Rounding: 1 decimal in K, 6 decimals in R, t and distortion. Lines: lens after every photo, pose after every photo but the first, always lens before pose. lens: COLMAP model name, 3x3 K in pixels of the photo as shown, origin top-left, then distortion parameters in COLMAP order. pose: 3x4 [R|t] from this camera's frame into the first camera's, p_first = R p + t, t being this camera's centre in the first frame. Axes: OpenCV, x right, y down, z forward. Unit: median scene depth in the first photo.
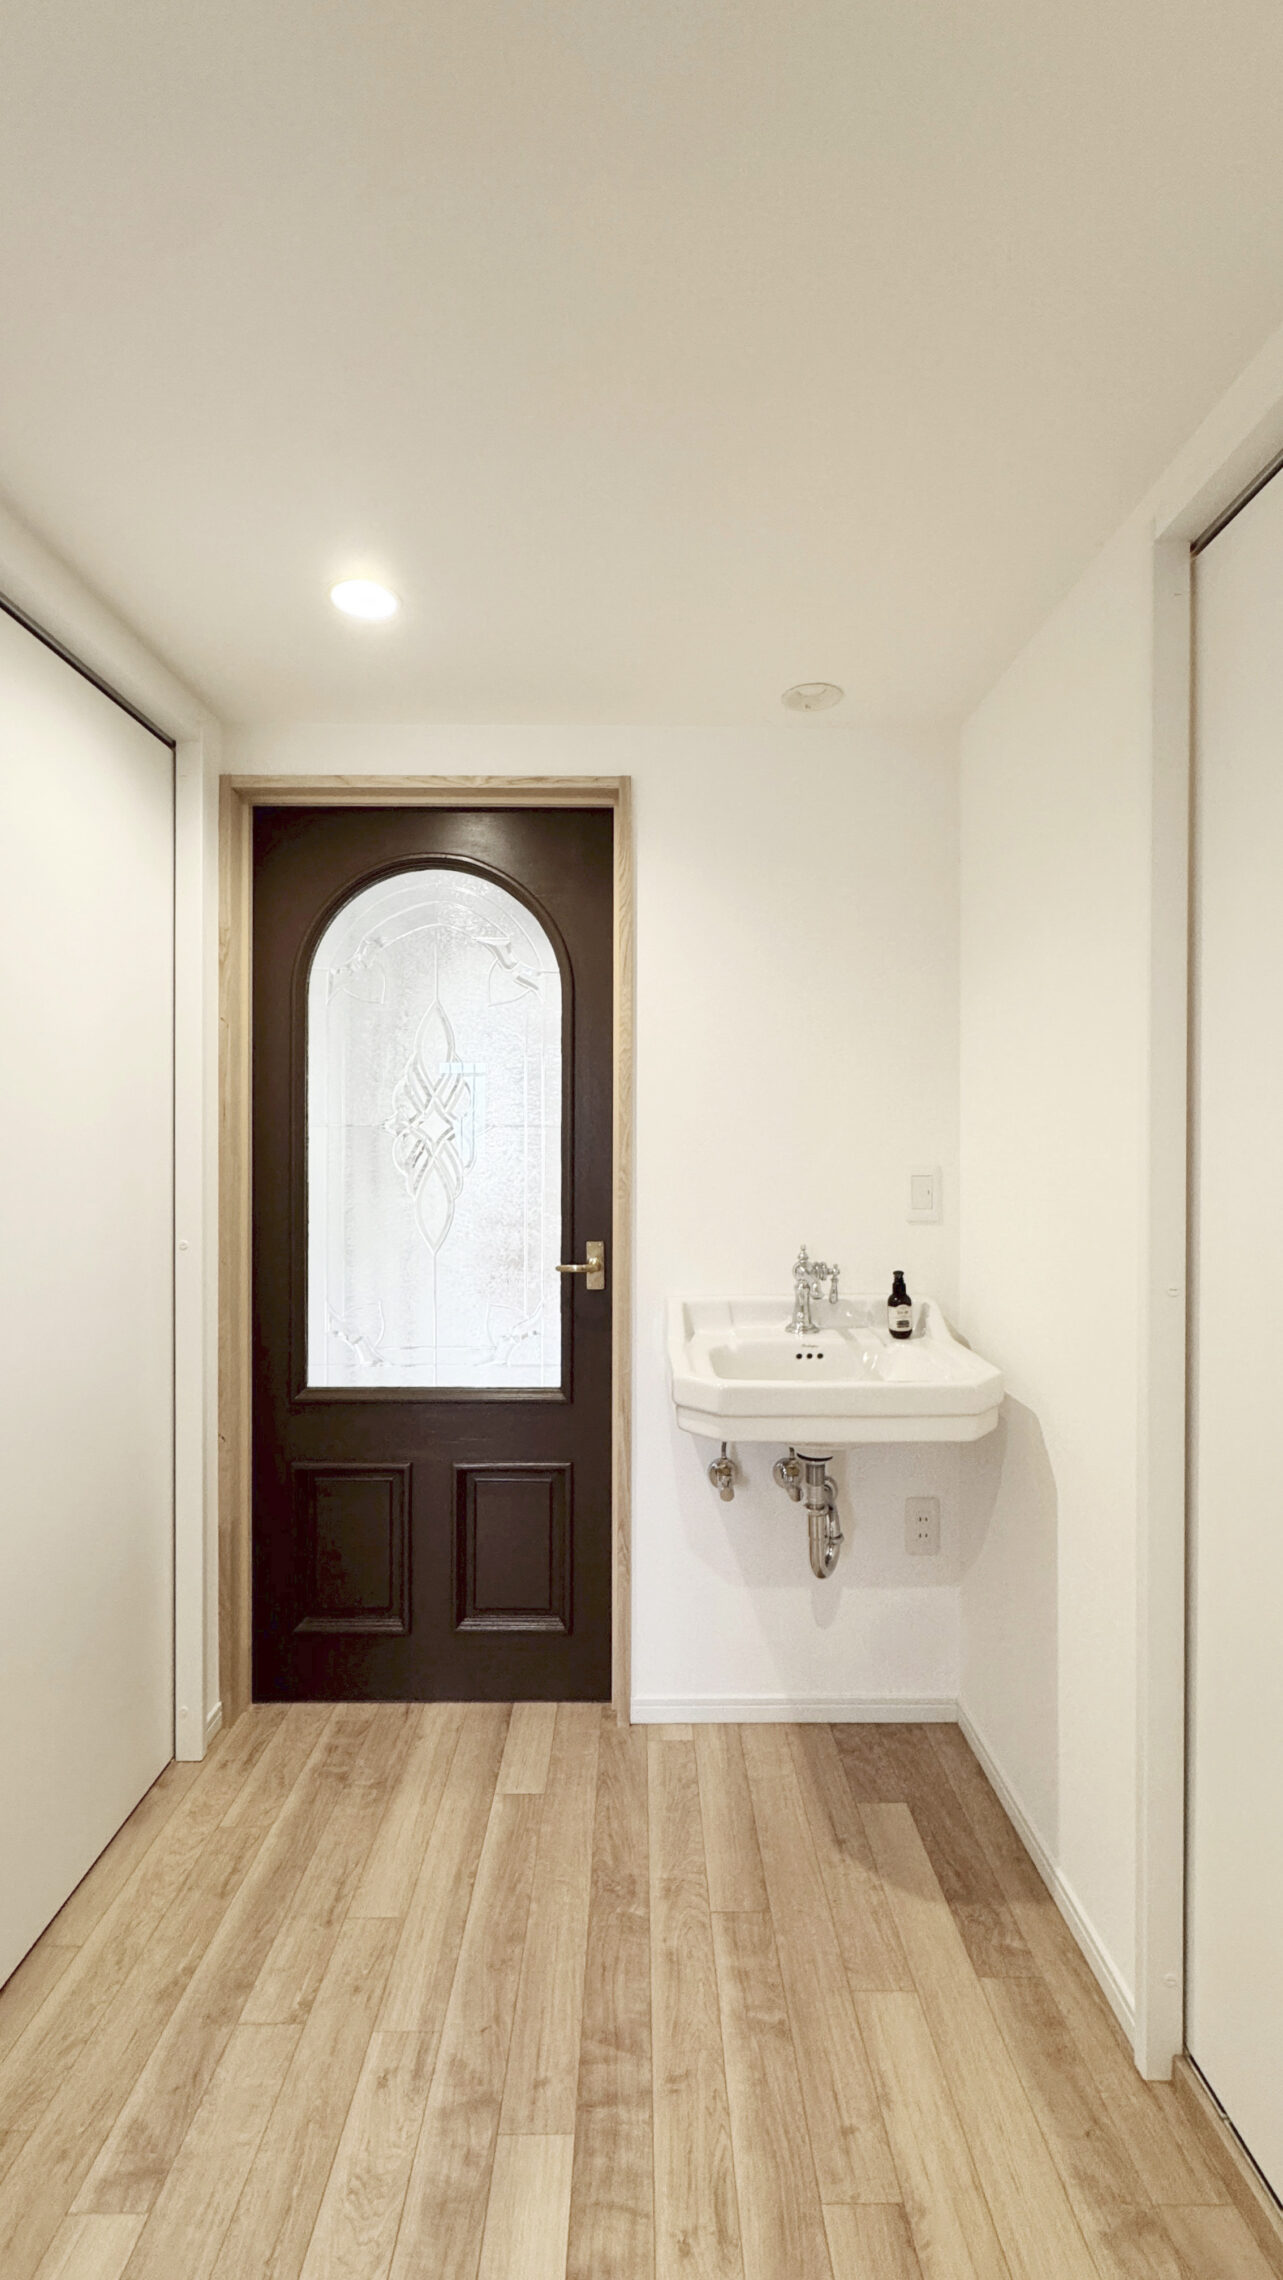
lens RADIAL K [[939.2, 0, 648.9], [0, 939.2, 1142.4], [0, 0, 1]] dist [0.011392, 0.000350]
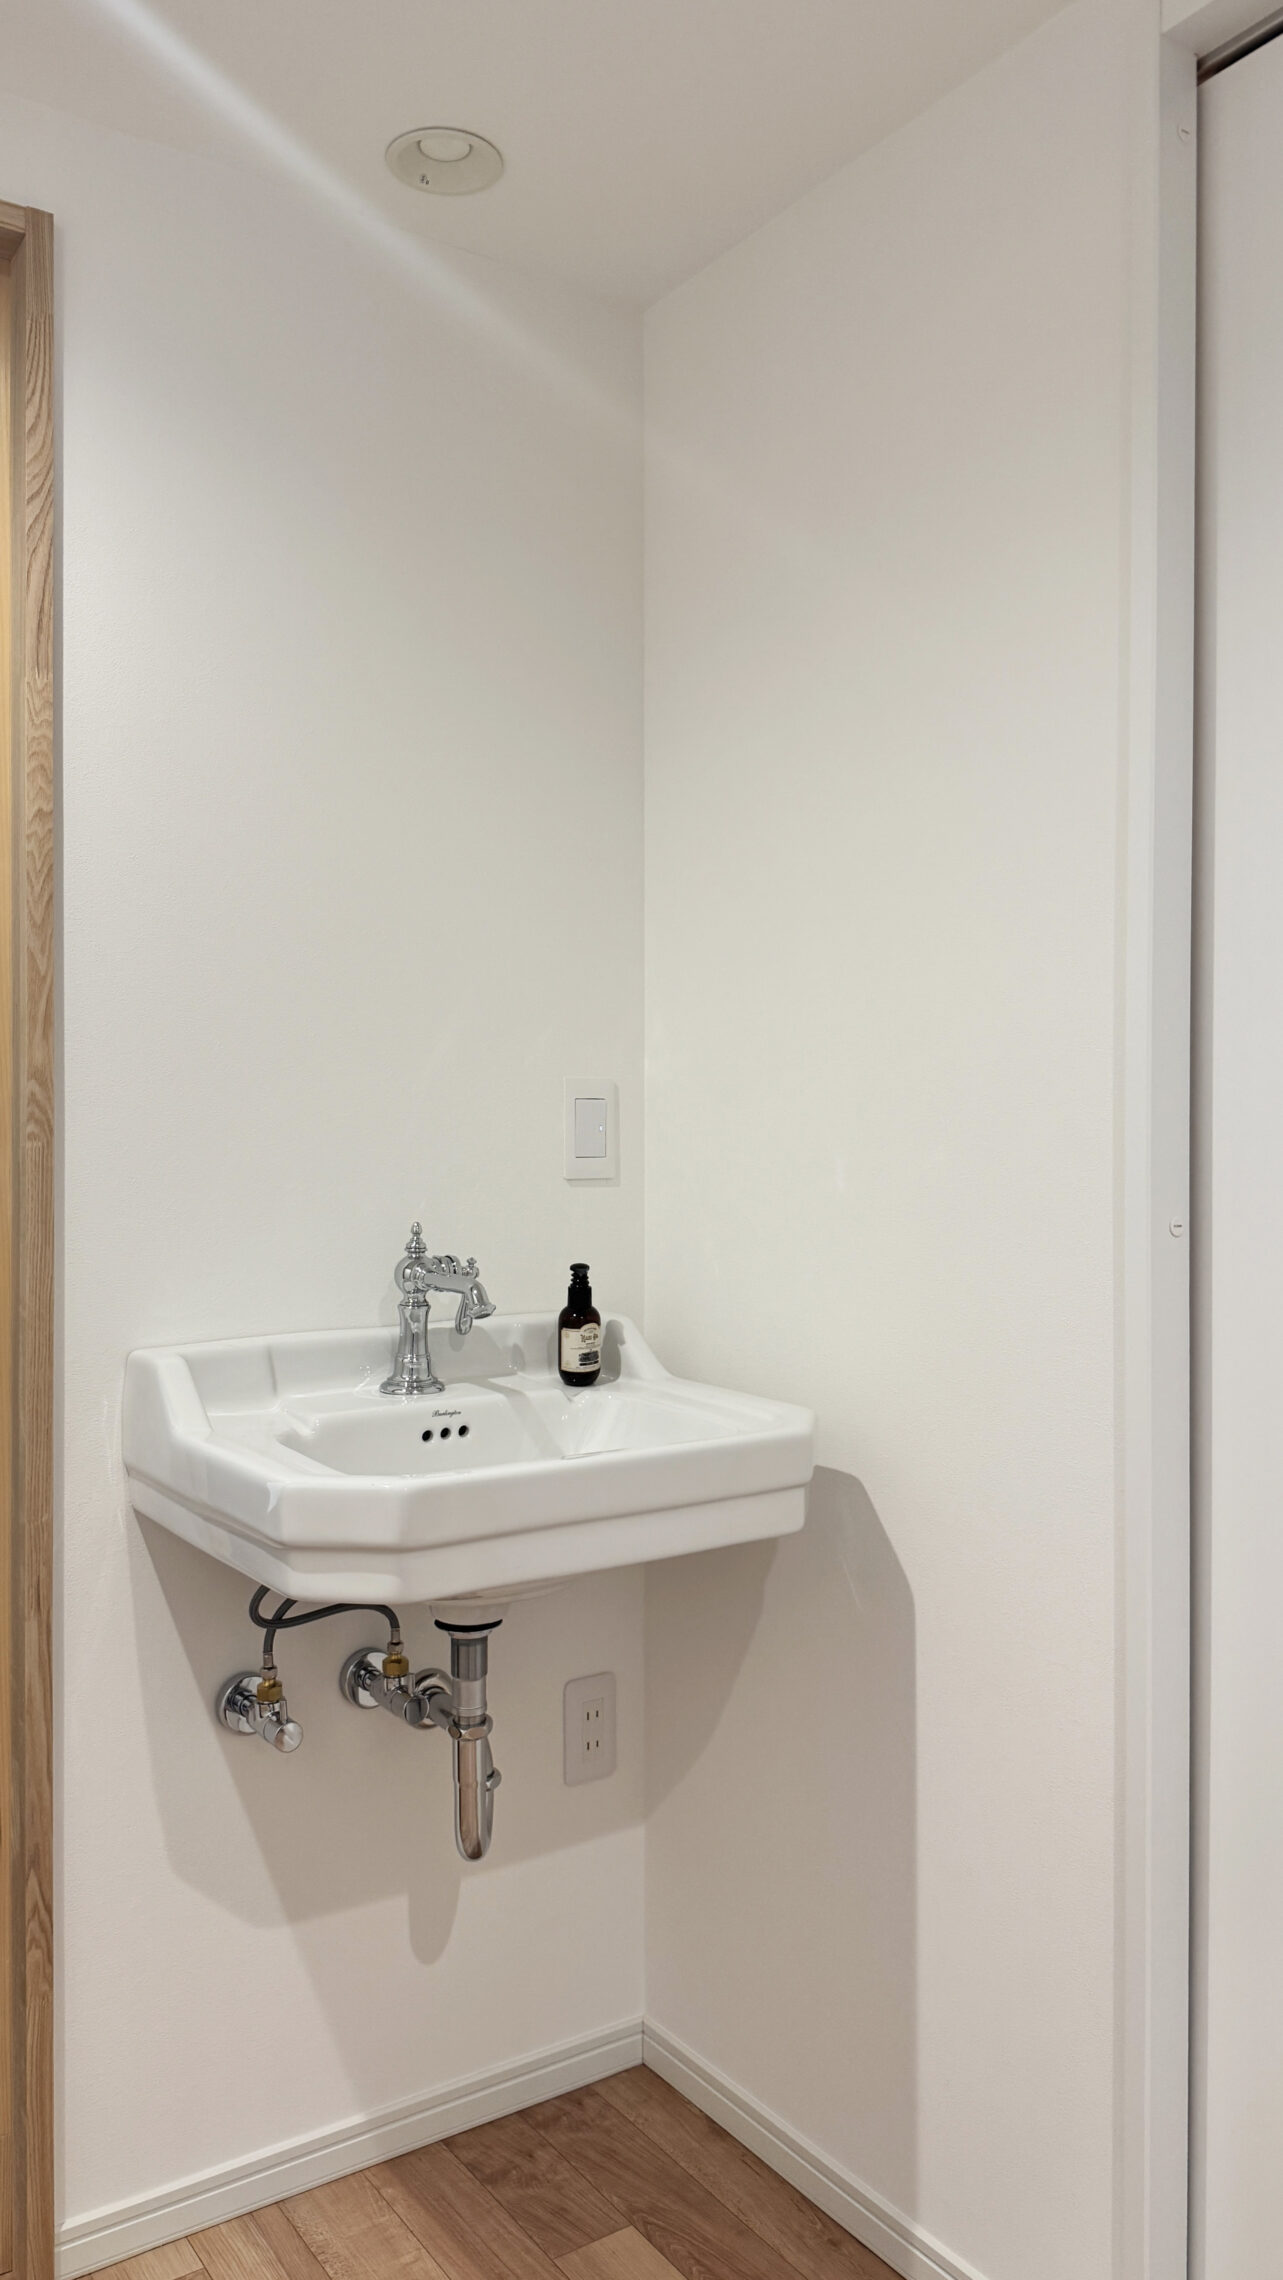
lens RADIAL K [[1673.1, 0, 641.2], [0, 1673.1, 1130.2], [0, 0, 1]] dist [0.038970, -0.037002]
pose [[0.834376, -0.001027, 0.551195, -0.242119], [0.003052, 0.999992, -0.002757, 0.061546], [-0.551188, 0.003983, 0.834372, 0.163769]]
